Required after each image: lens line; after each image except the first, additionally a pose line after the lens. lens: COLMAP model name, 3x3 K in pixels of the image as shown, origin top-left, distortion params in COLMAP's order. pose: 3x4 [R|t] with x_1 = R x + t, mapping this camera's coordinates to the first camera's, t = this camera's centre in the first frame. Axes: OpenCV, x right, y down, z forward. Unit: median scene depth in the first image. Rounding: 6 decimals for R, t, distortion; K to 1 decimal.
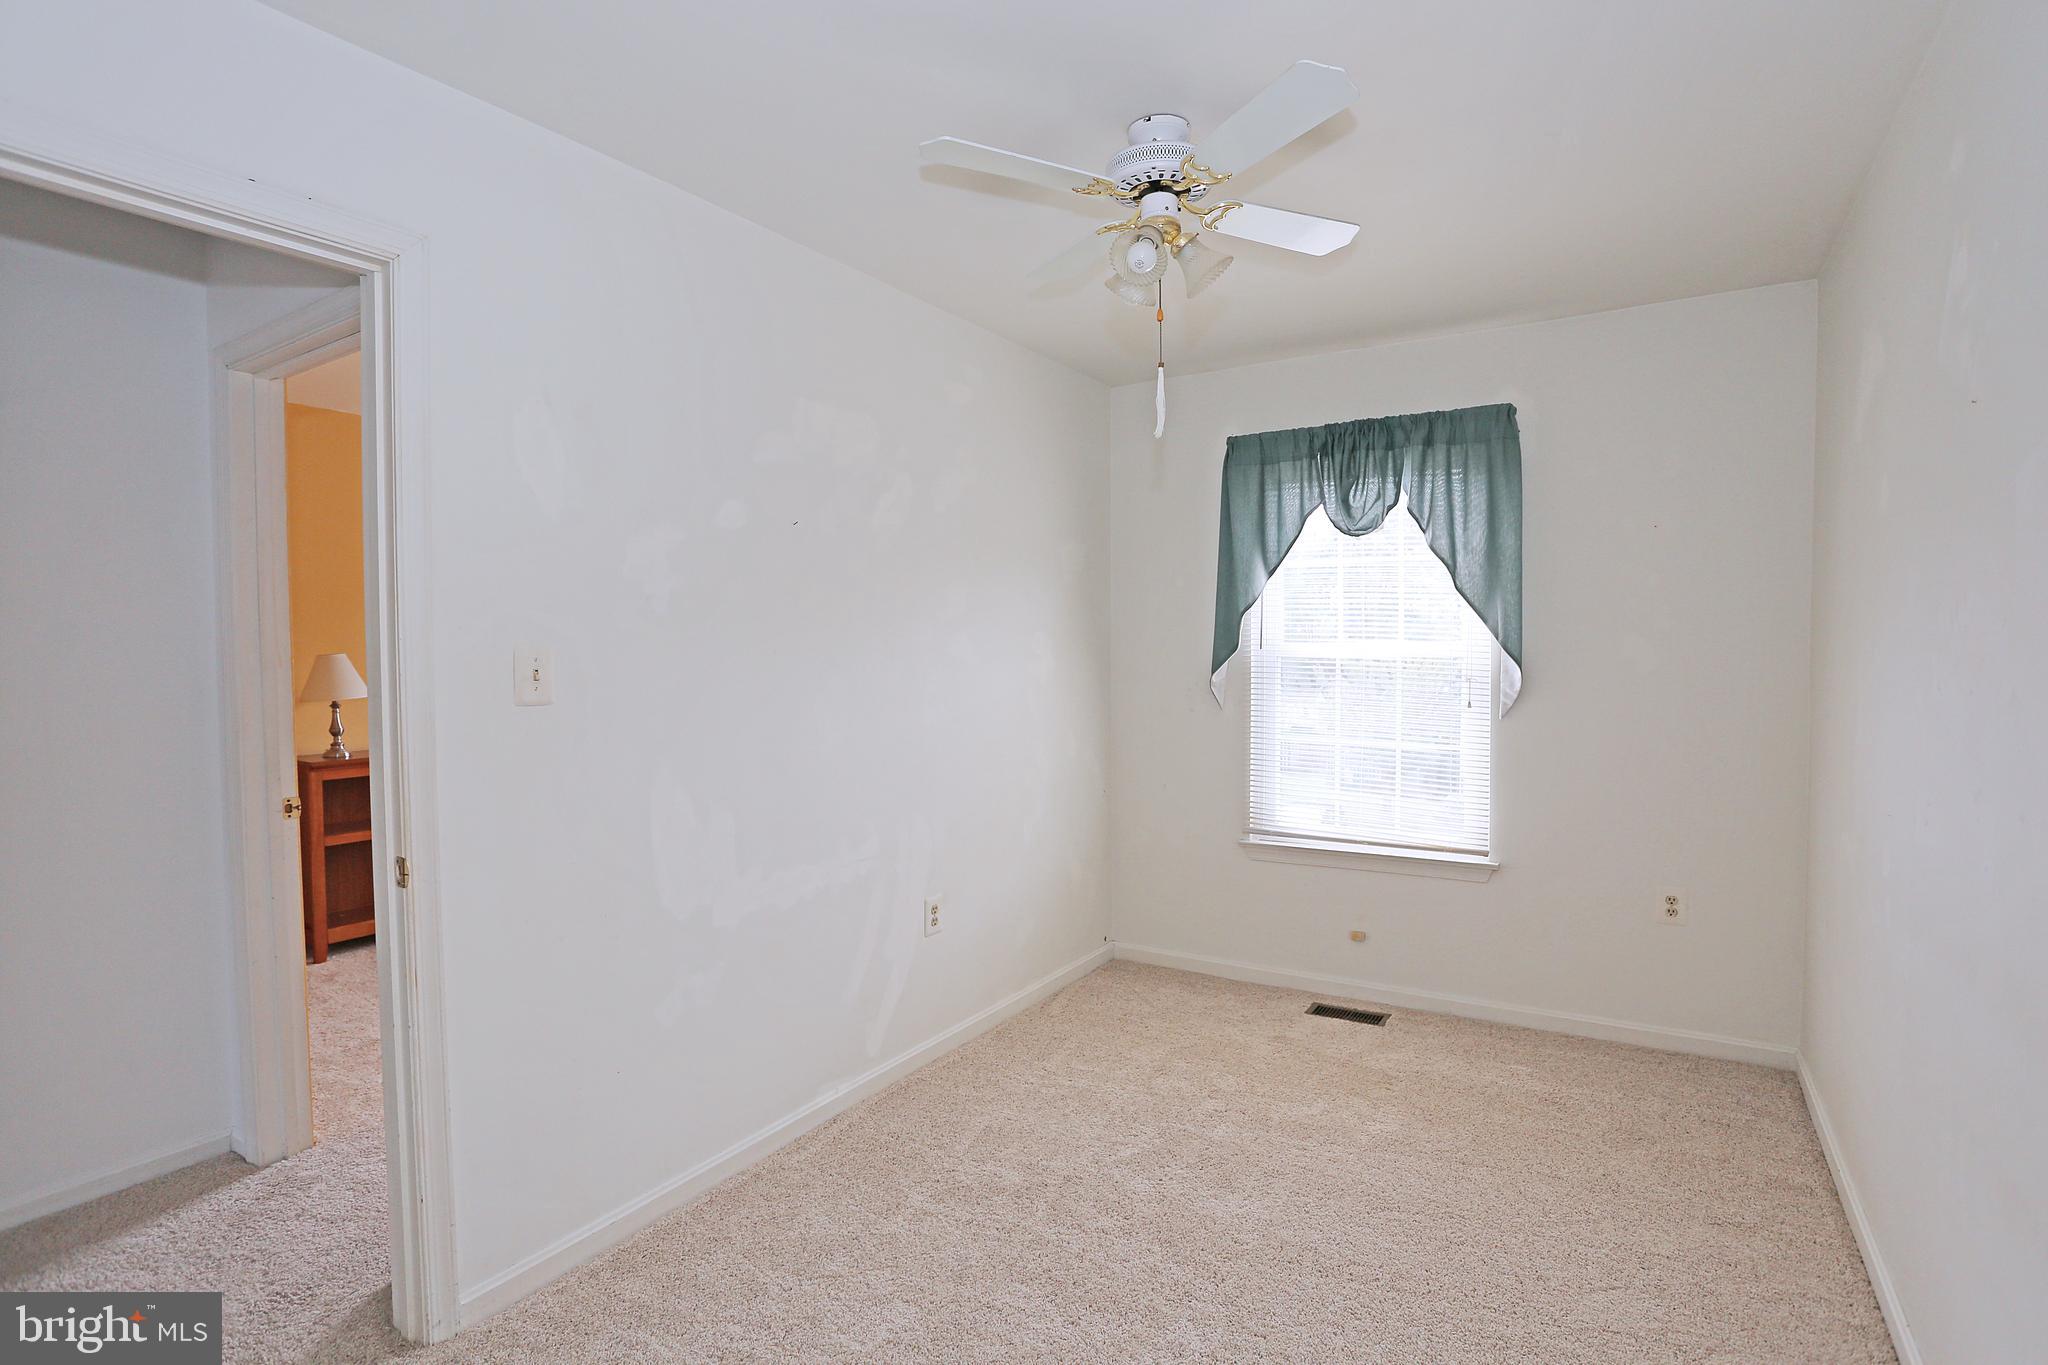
lens RADIAL K [[1004.5, 0, 1024.4], [0, 1004.5, 675.4], [0, 0, 1]] dist [-0.083229, 0.041948]
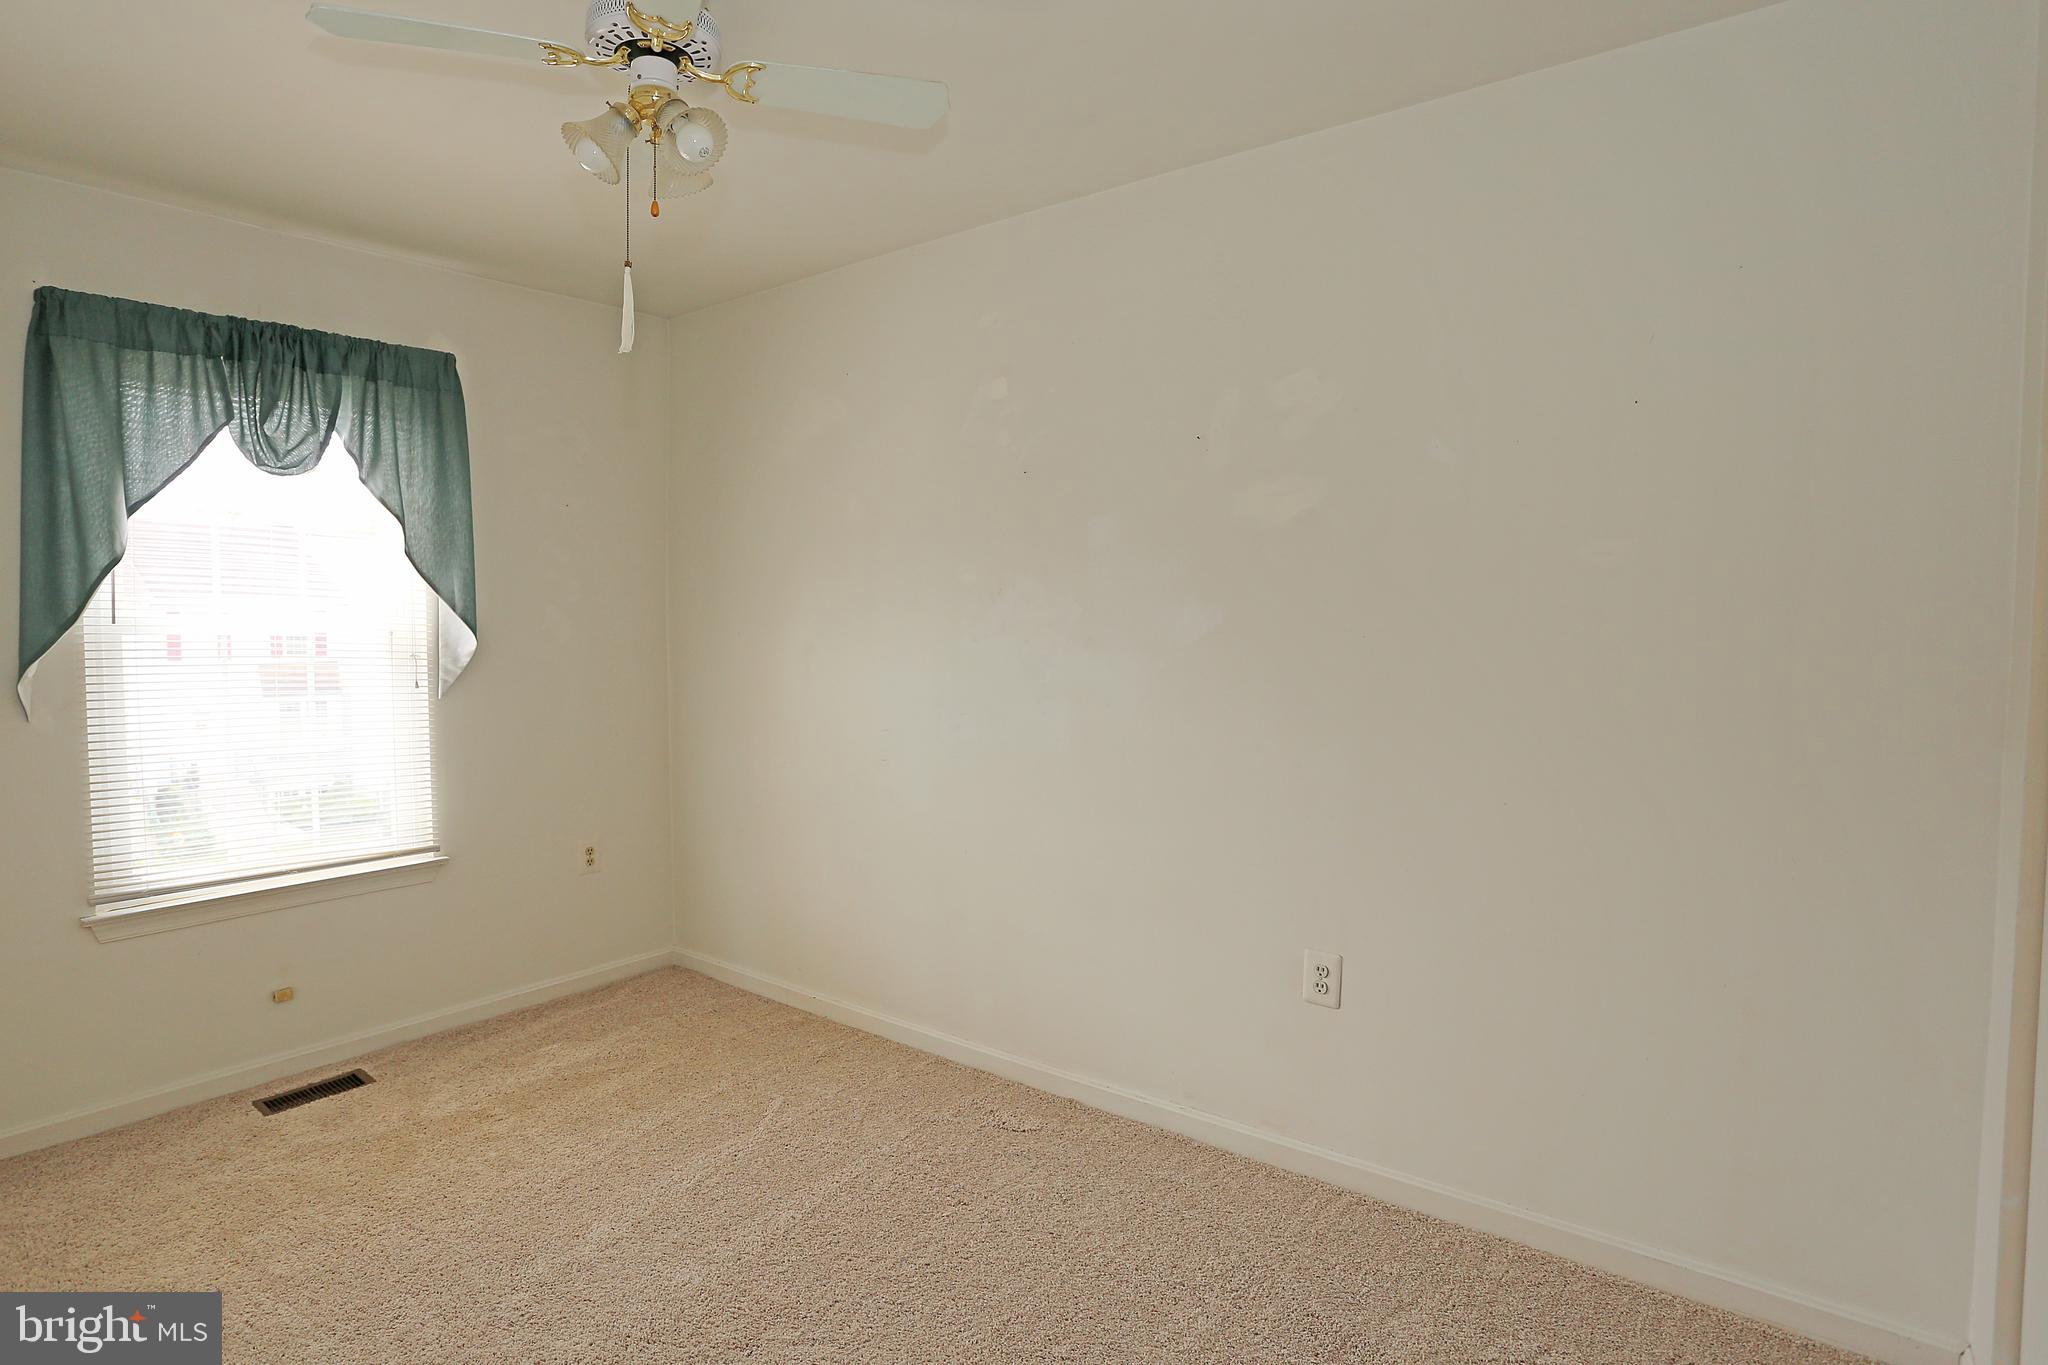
lens RADIAL K [[1064.4, 0, 994.0], [0, 1064.4, 674.9], [0, 0, 1]] dist [-0.073813, 0.031667]
pose [[0.134076, -0.050238, 0.989697, -0.399174], [0.036023, 0.998301, 0.045794, -0.003122], [-0.990316, 0.029512, 0.135657, 0.360067]]
